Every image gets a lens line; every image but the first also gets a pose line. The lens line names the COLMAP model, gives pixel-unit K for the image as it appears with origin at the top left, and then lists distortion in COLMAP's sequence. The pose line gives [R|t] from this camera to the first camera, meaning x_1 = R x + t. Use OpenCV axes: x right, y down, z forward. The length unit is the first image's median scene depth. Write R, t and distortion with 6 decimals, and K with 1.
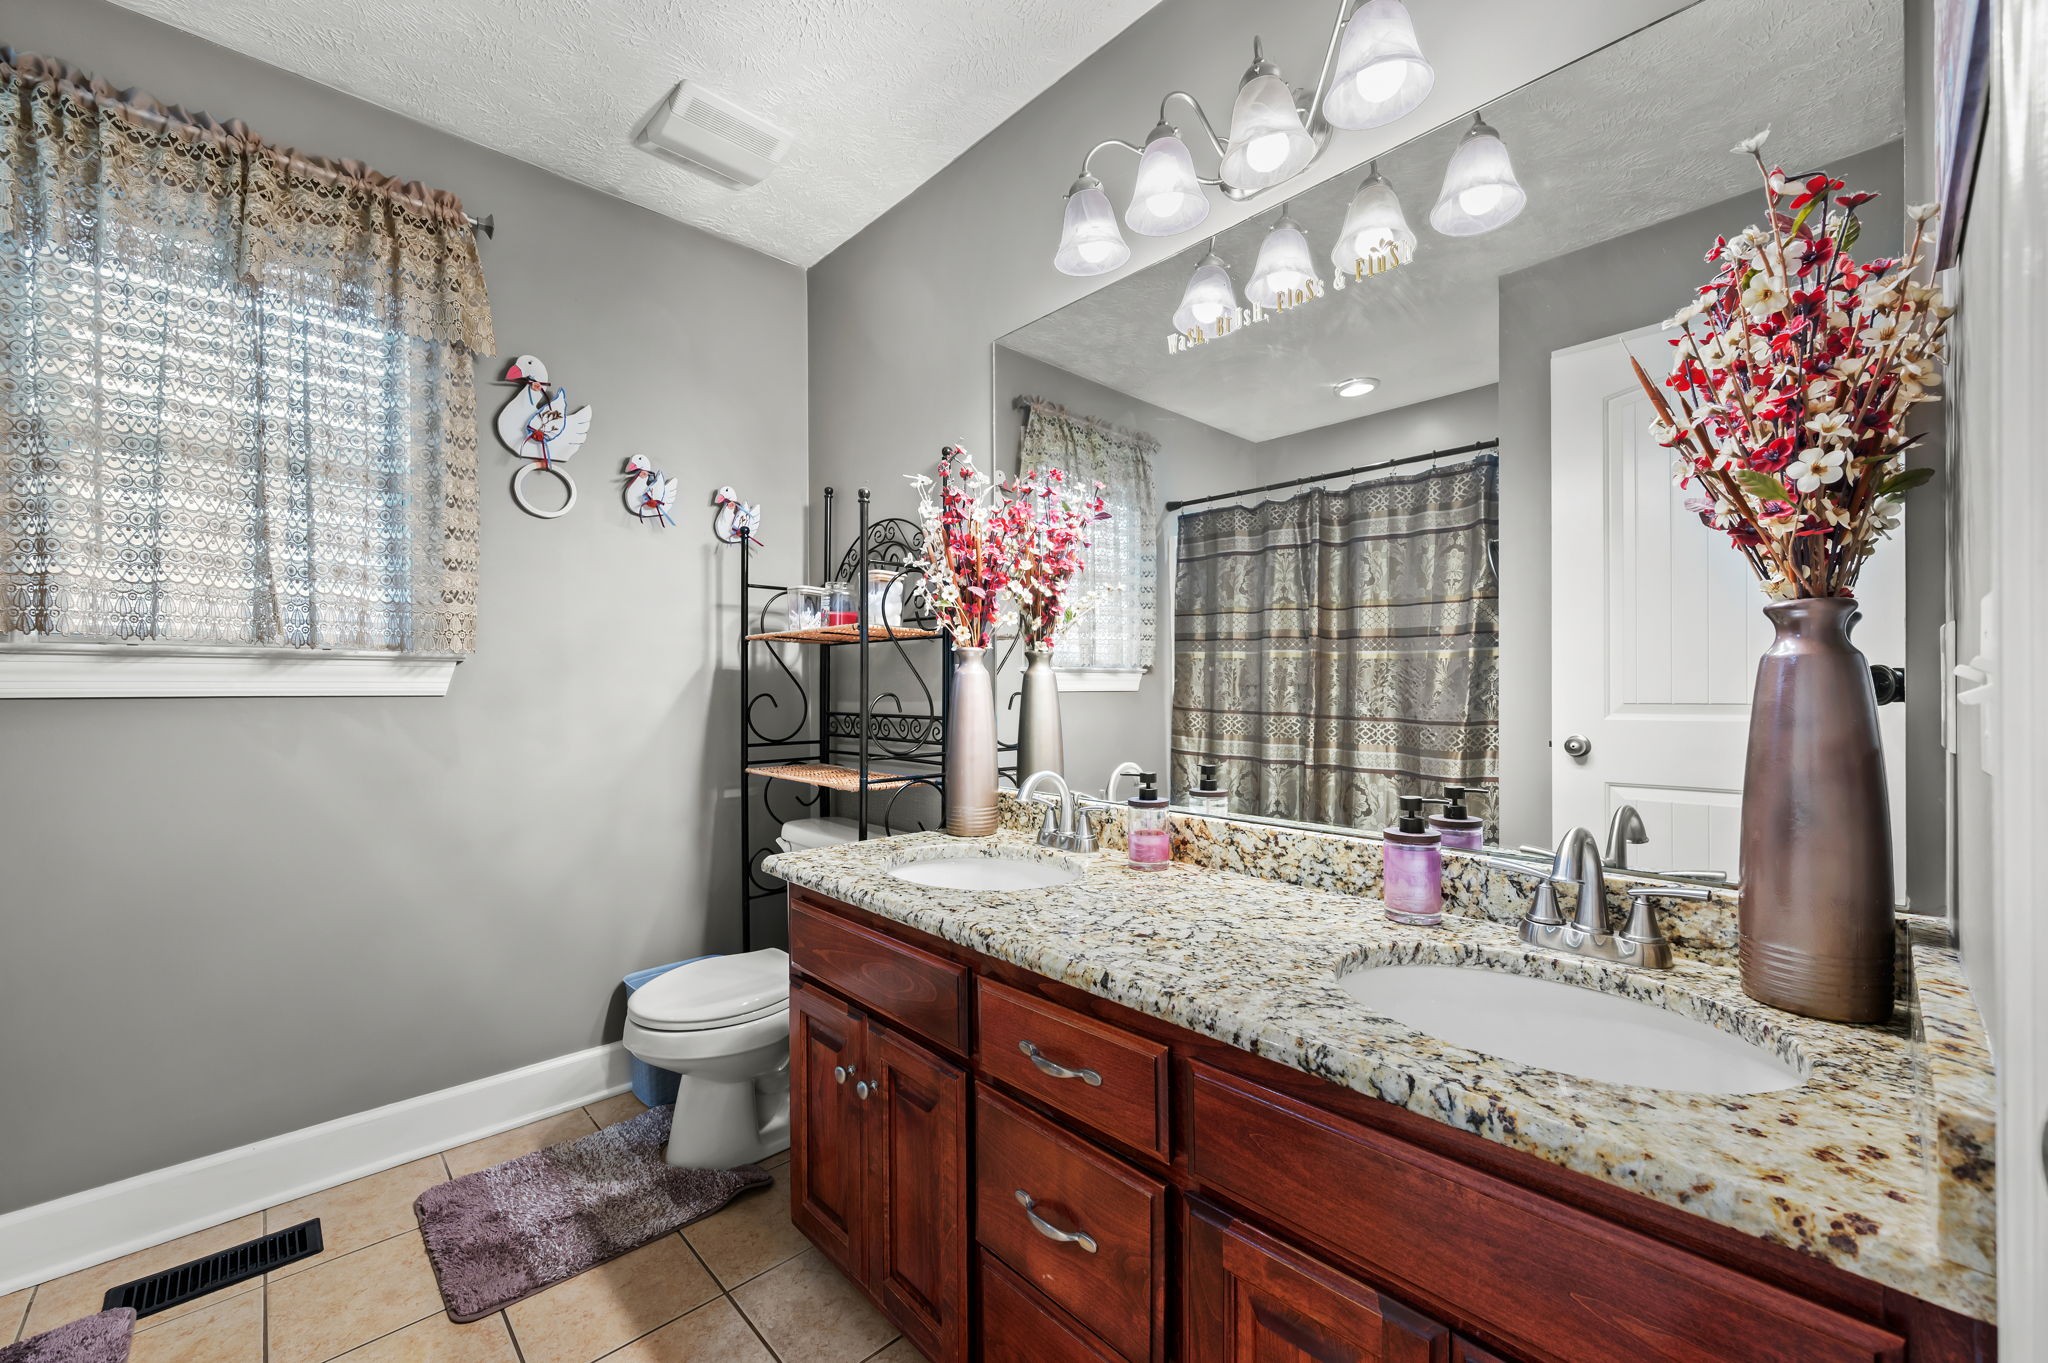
lens RADIAL K [[808.4, 0, 973.6], [0, 808.4, 685.1], [0, 0, 1]] dist [-0.006179, 0.001105]
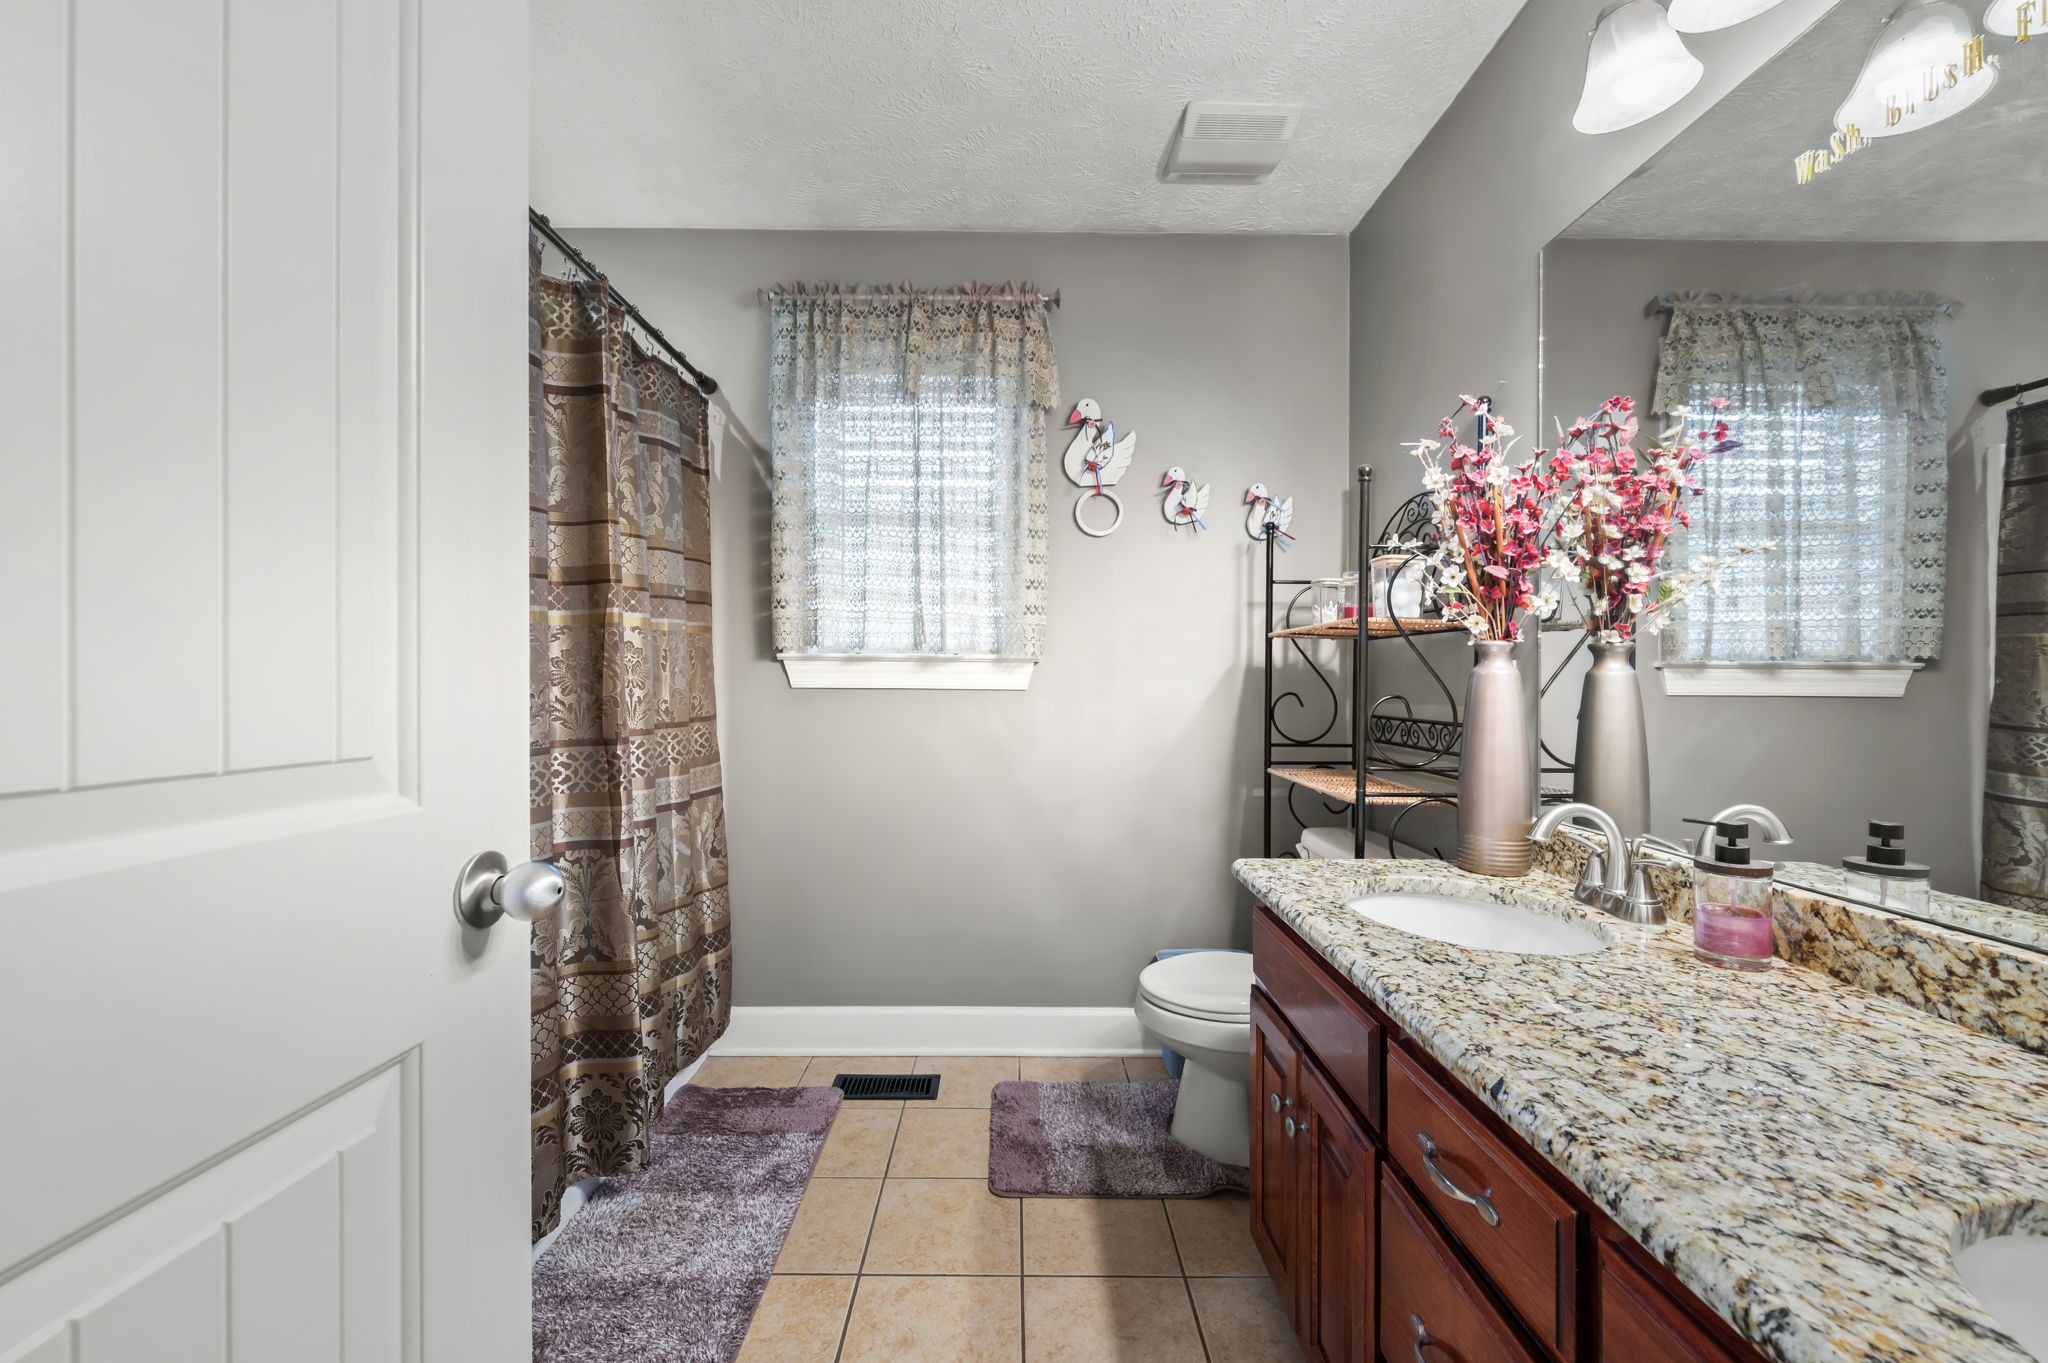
lens RADIAL K [[808.4, 0, 1014.2], [0, 808.4, 680.5], [0, 0, 1]] dist [-0.006179, 0.001105]
pose [[0.737503, 0.007632, -0.675300, 0.188644], [-0.005885, 0.999971, 0.004875, -0.008161], [0.675318, 0.000378, 0.737527, 0.082097]]
